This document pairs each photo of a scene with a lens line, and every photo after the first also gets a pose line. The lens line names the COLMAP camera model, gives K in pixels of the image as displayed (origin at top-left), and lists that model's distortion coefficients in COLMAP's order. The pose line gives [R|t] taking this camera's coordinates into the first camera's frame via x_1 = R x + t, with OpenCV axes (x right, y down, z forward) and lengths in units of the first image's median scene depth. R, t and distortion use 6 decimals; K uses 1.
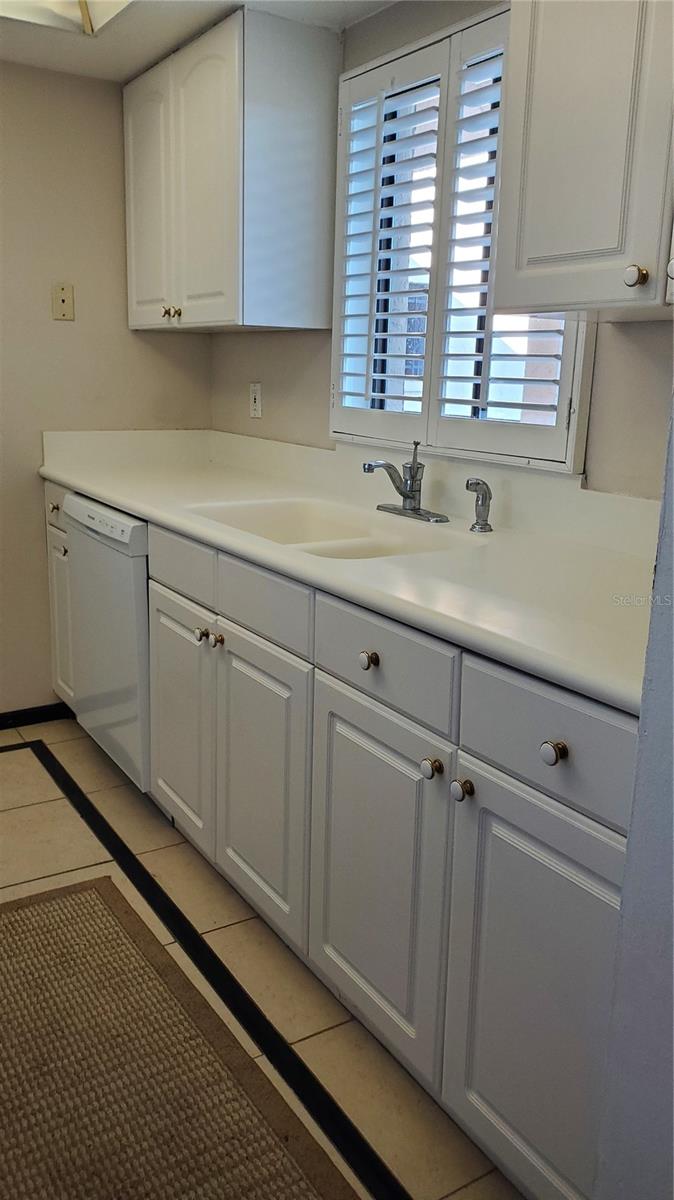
lens RADIAL K [[934.1, 0, 337.0], [0, 934.1, 600.0], [0, 0, 1]] dist [0.166198, -0.429814]
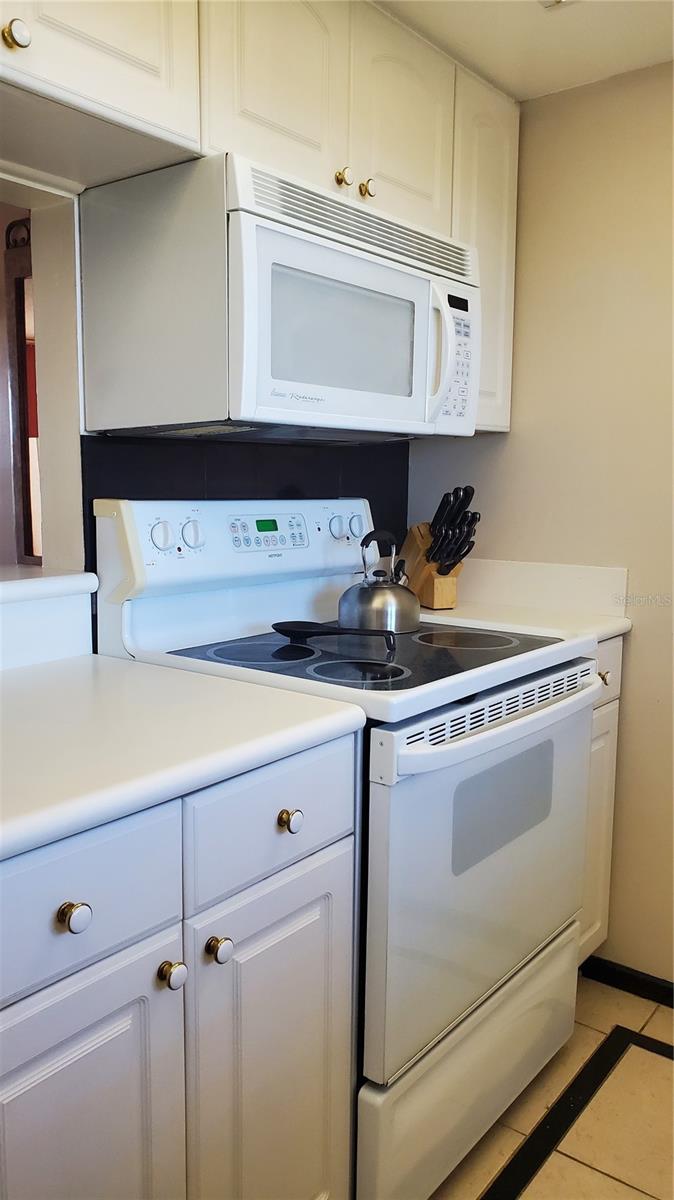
lens RADIAL K [[934.1, 0, 337.0], [0, 934.1, 600.0], [0, 0, 1]] dist [0.166198, -0.429814]
pose [[-0.361462, -0.149448, 0.920332, -0.667759], [0.230581, 0.942083, 0.243541, -0.294142], [-0.903425, 0.300242, -0.306068, 1.066535]]
